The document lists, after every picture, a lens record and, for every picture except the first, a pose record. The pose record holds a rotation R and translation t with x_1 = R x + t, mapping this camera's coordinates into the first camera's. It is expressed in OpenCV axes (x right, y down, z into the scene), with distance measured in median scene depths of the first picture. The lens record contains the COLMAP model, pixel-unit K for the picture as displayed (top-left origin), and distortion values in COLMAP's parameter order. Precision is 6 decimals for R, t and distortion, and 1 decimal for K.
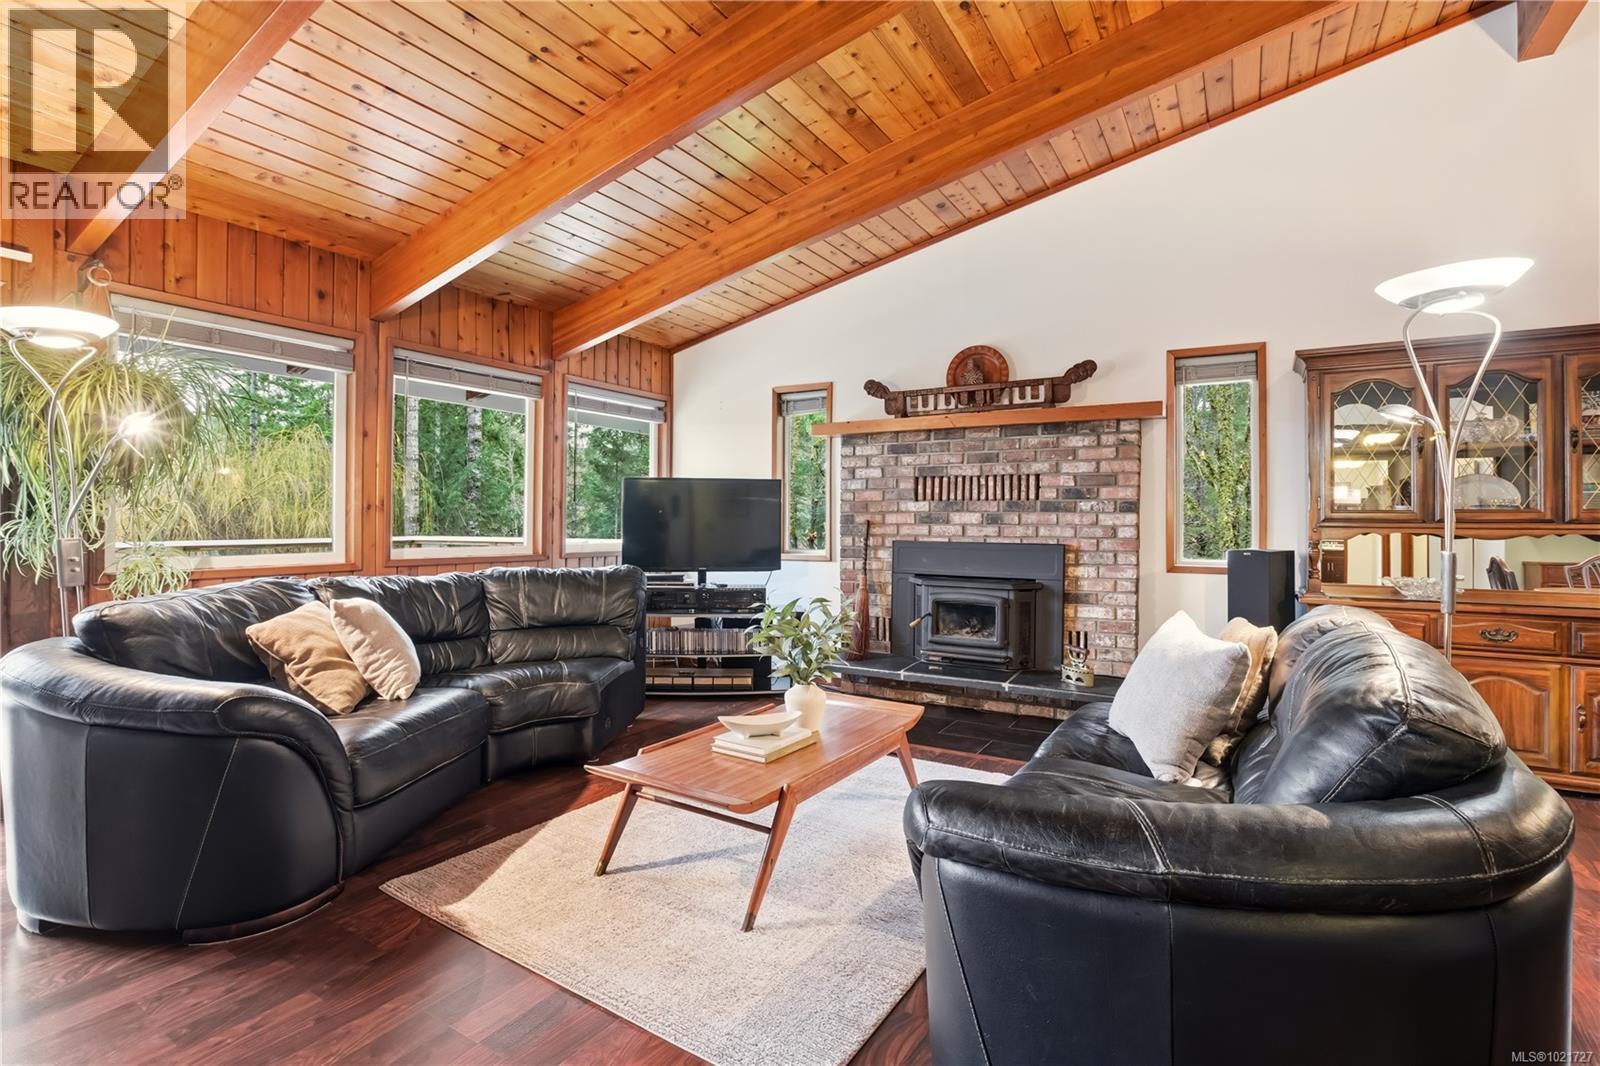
lens RADIAL K [[783.1, 0, 773.4], [0, 783.1, 512.5], [0, 0, 1]] dist [-0.031968, 0.006493]
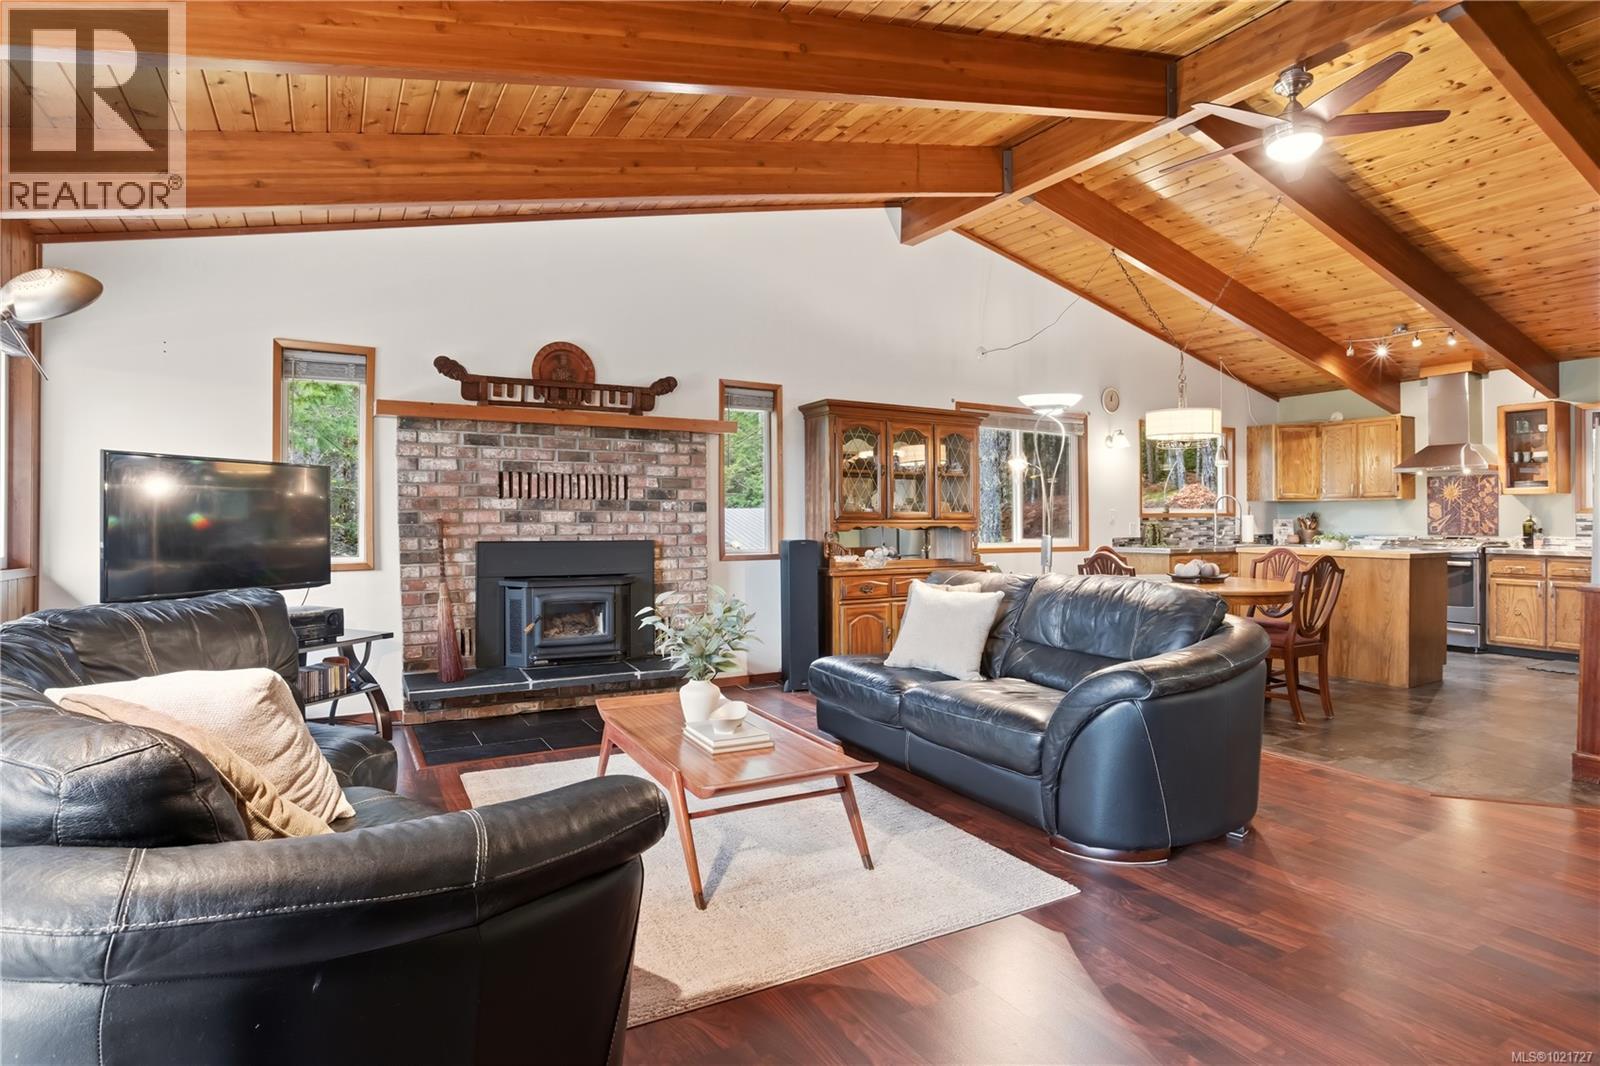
lens RADIAL K [[817.4, 0, 842.5], [0, 817.4, 515.5], [0, 0, 1]] dist [0.016945, 0.003094]
pose [[0.492942, -0.002136, 0.870059, -0.487619], [-0.009400, 0.999926, 0.007780, -0.005638], [-0.870011, -0.012013, 0.492886, 0.186087]]
